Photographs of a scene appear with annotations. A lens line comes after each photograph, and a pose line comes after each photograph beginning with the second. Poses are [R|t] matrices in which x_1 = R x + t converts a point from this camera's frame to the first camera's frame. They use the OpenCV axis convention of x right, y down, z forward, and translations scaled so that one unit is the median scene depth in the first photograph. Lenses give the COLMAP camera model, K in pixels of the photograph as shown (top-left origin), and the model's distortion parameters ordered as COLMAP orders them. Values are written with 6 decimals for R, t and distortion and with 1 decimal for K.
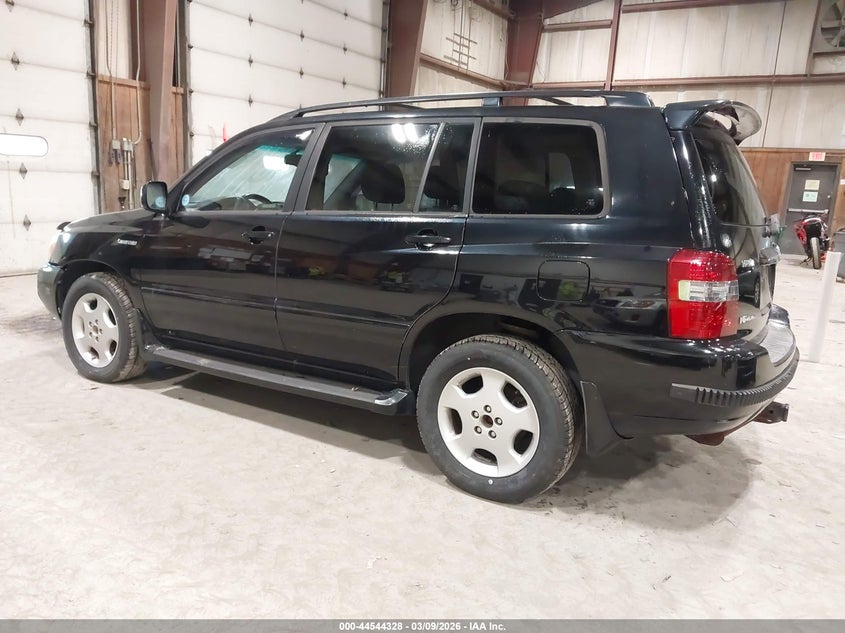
lens RADIAL K [[661.1, 0, 449.8], [0, 661.1, 315.9], [0, 0, 1]] dist [0.003328, -0.000708]
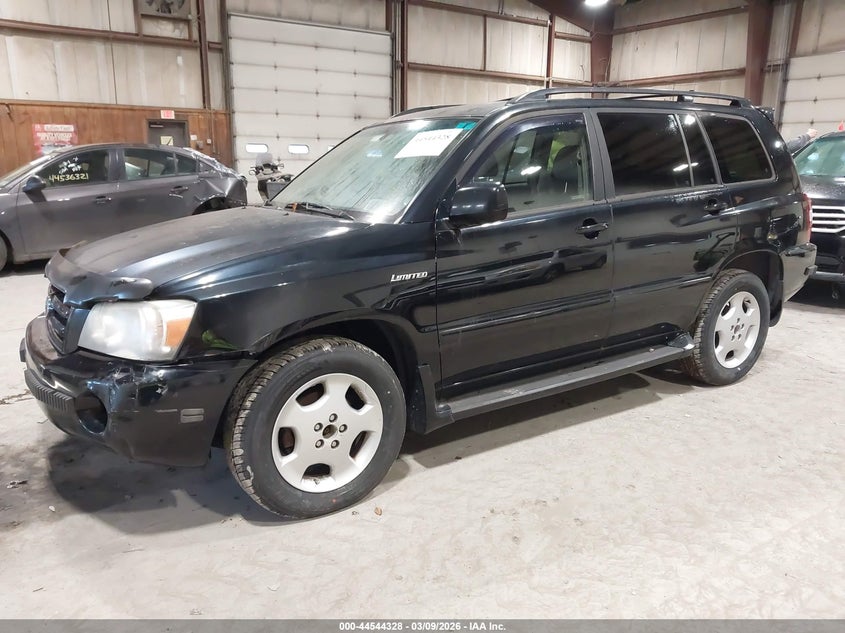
lens RADIAL K [[637.8, 0, 422.5], [0, 637.8, 316.5], [0, 0, 1]] dist [0.000949, -0.002440]
pose [[0.453160, -0.258580, 0.853101, -1.119398], [0.189338, 0.963088, 0.191342, -0.204218], [-0.871089, 0.074816, 0.485393, 0.727302]]
